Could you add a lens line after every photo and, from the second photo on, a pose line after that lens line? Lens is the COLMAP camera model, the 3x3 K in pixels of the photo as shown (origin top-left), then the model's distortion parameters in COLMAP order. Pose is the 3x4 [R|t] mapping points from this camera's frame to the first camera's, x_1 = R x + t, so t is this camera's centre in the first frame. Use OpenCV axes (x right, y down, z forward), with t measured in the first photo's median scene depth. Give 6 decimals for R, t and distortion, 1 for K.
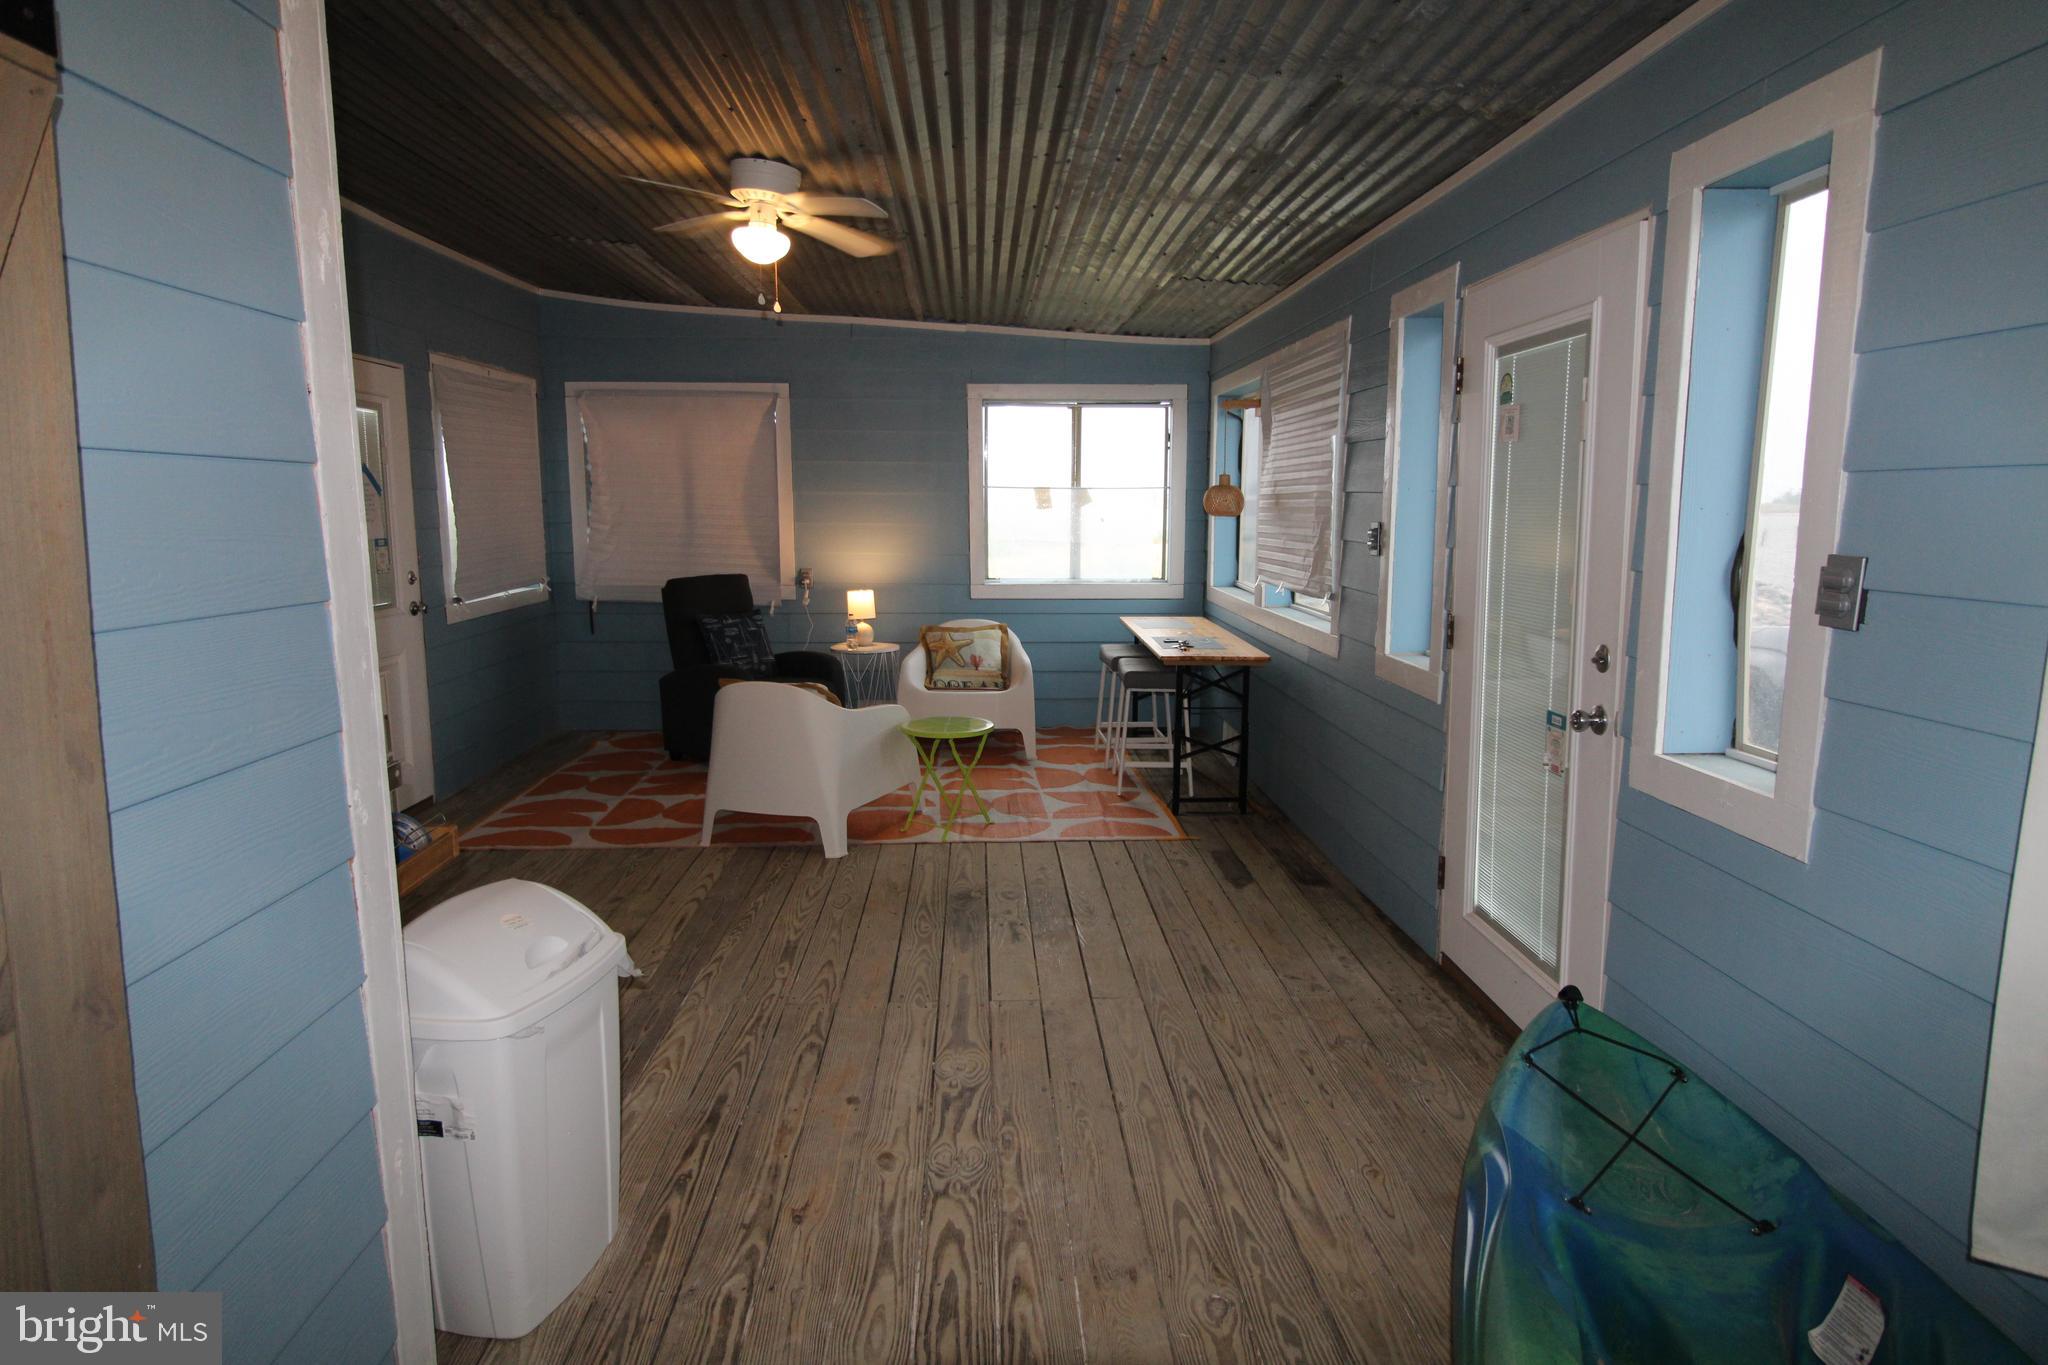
lens RADIAL K [[1159.4, 0, 1049.4], [0, 1159.4, 658.3], [0, 0, 1]] dist [0.007447, -0.011691]
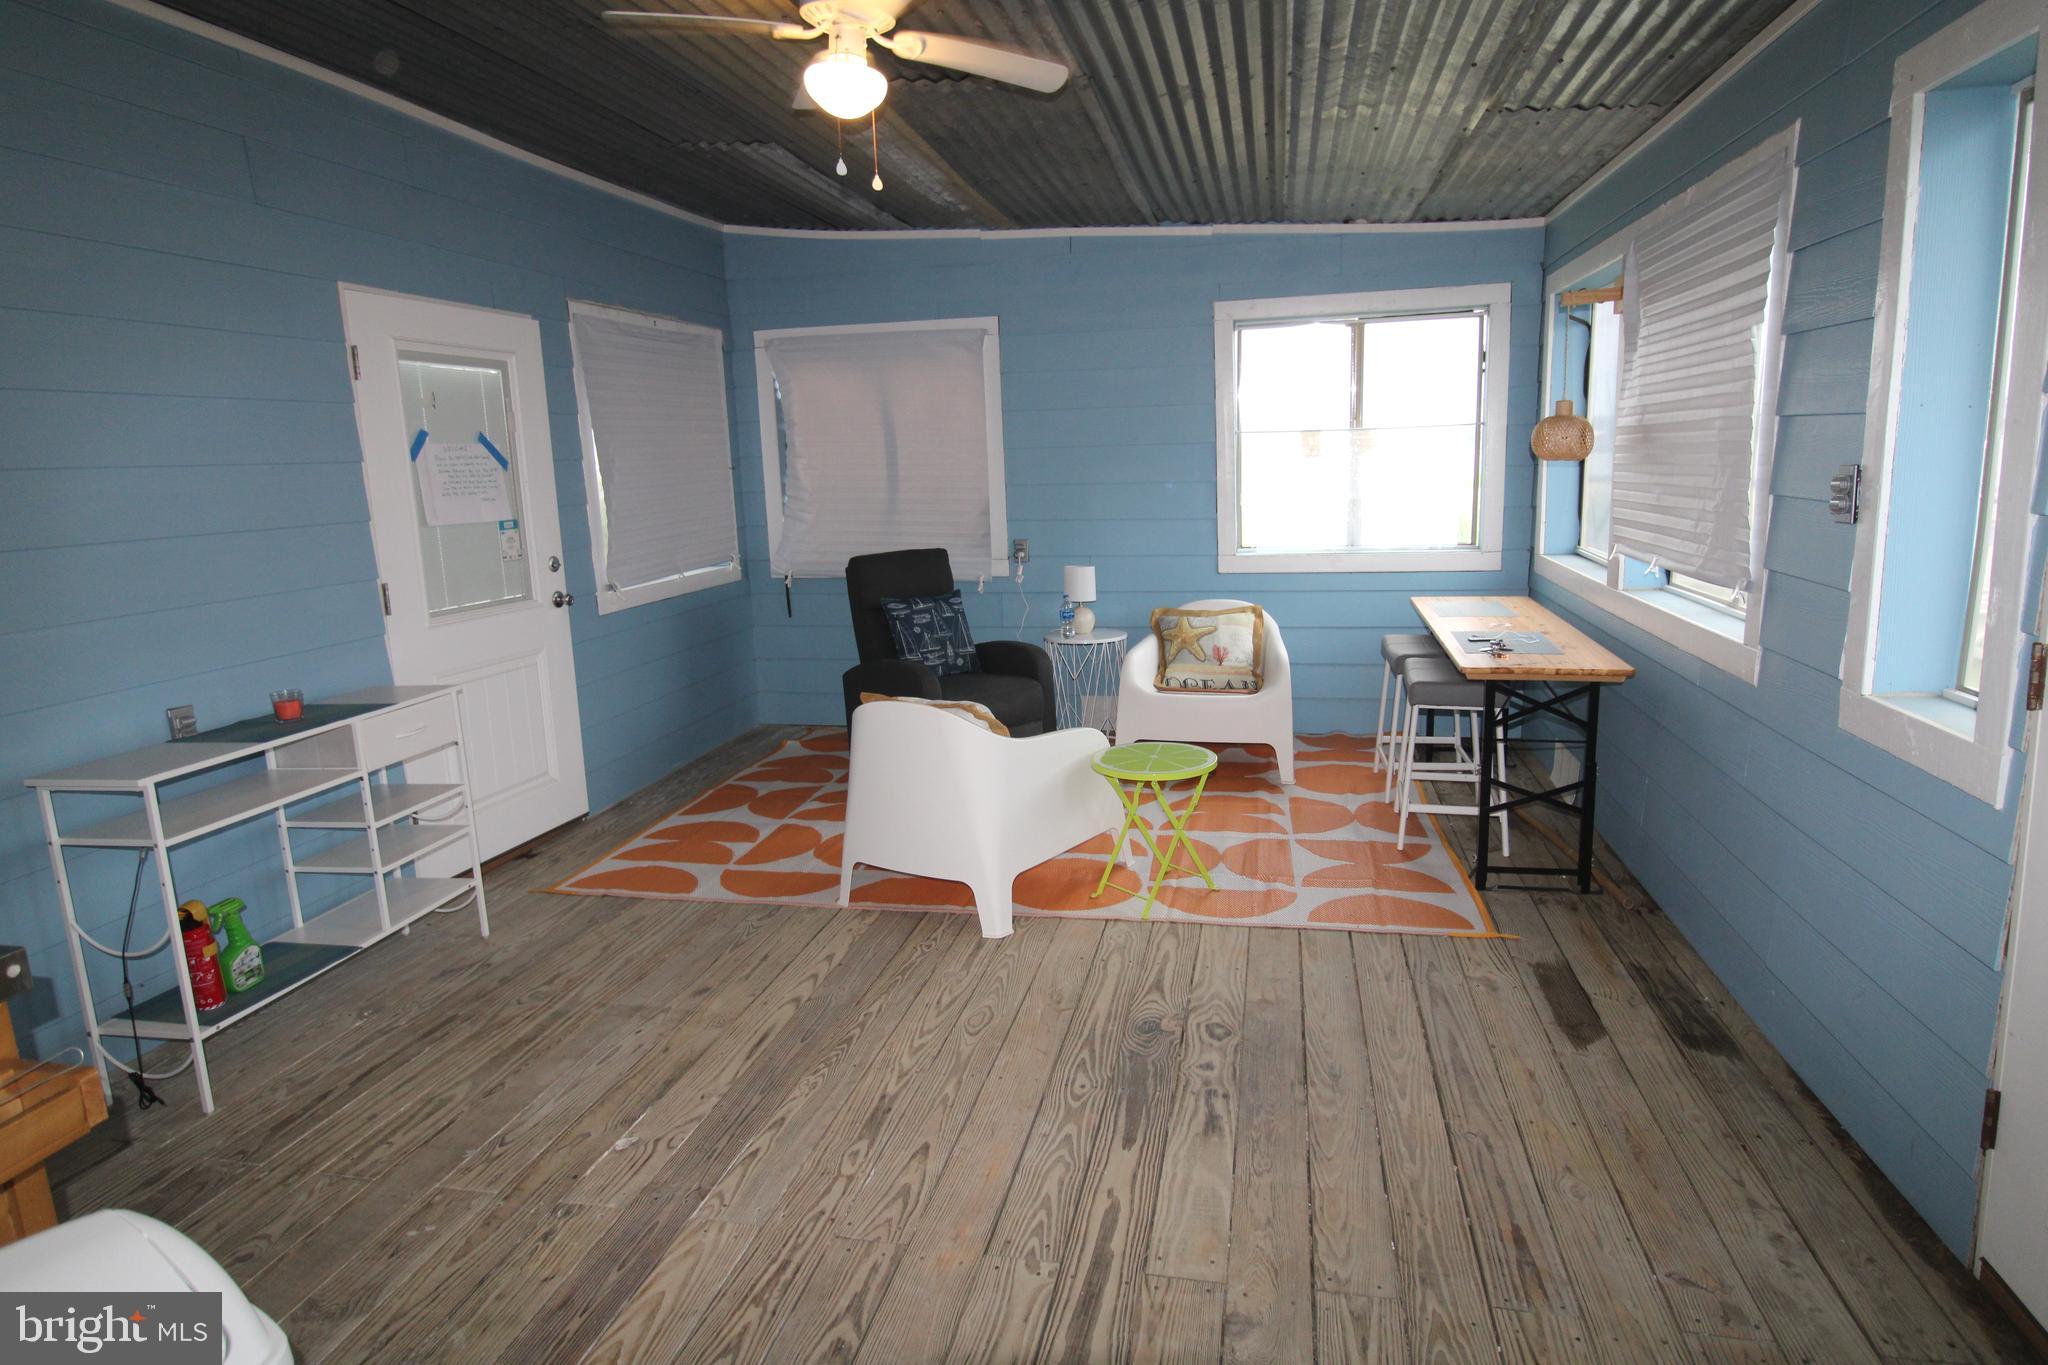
lens RADIAL K [[1165.0, 0, 1047.7], [0, 1165.0, 660.0], [0, 0, 1]] dist [0.007760, -0.013123]
pose [[0.966407, 0.010352, -0.256810, 0.036054], [0.000494, 0.999112, 0.042134, -0.035653], [0.257018, -0.040845, 0.965543, 0.262641]]
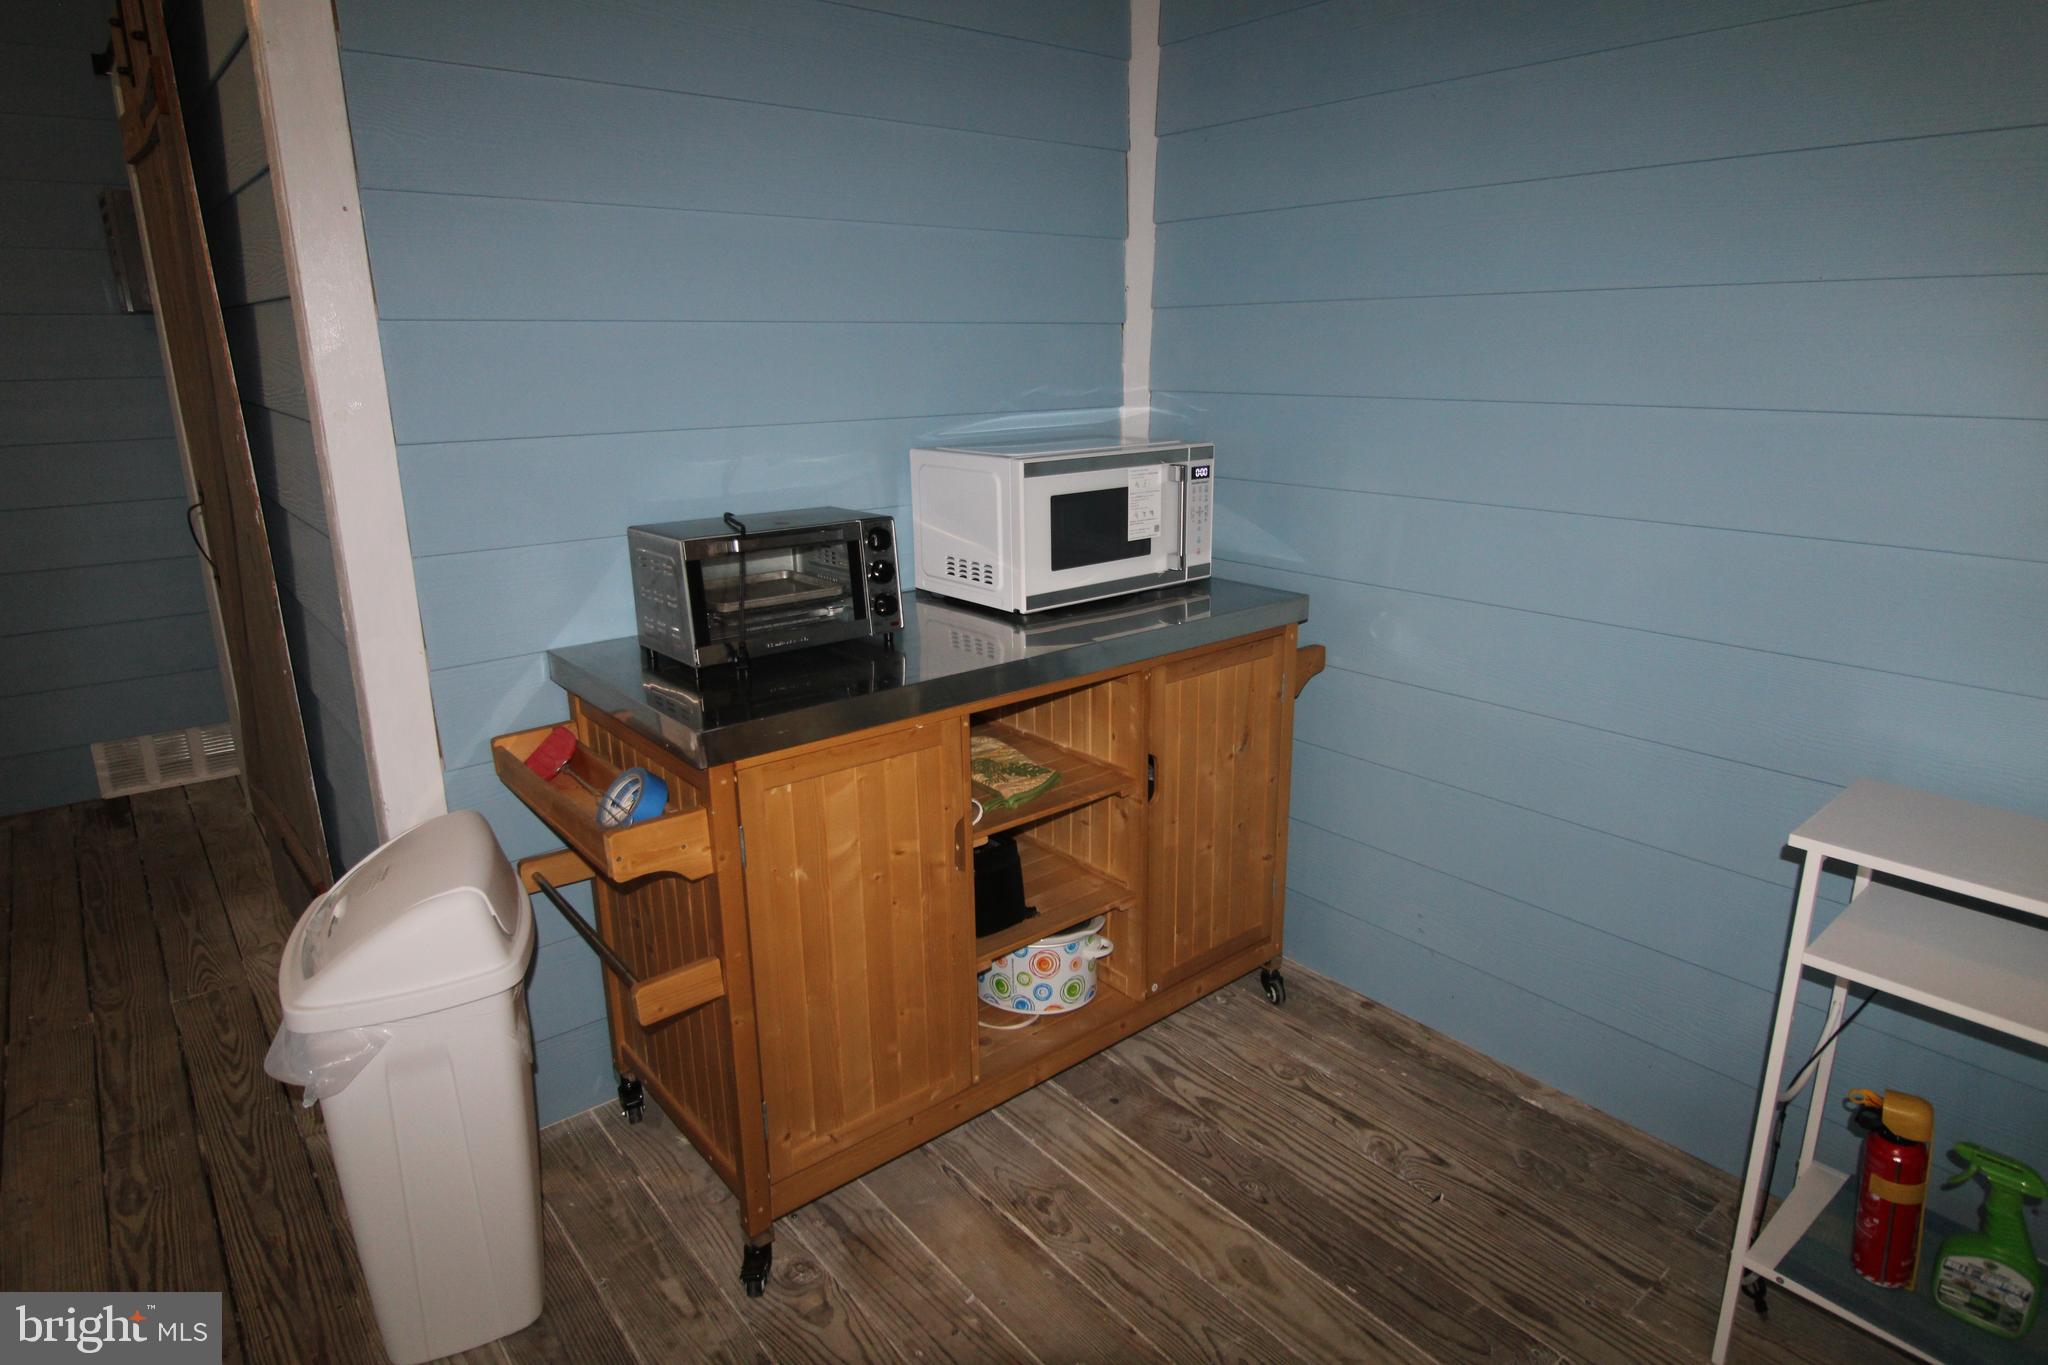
lens RADIAL K [[1165.0, 0, 1047.7], [0, 1165.0, 660.0], [0, 0, 1]] dist [0.007760, -0.013123]
pose [[-0.805664, 0.160403, -0.570242, -0.158770], [-0.073330, 0.928231, 0.364706, -0.094035], [0.587816, 0.335646, -0.736080, 0.723616]]
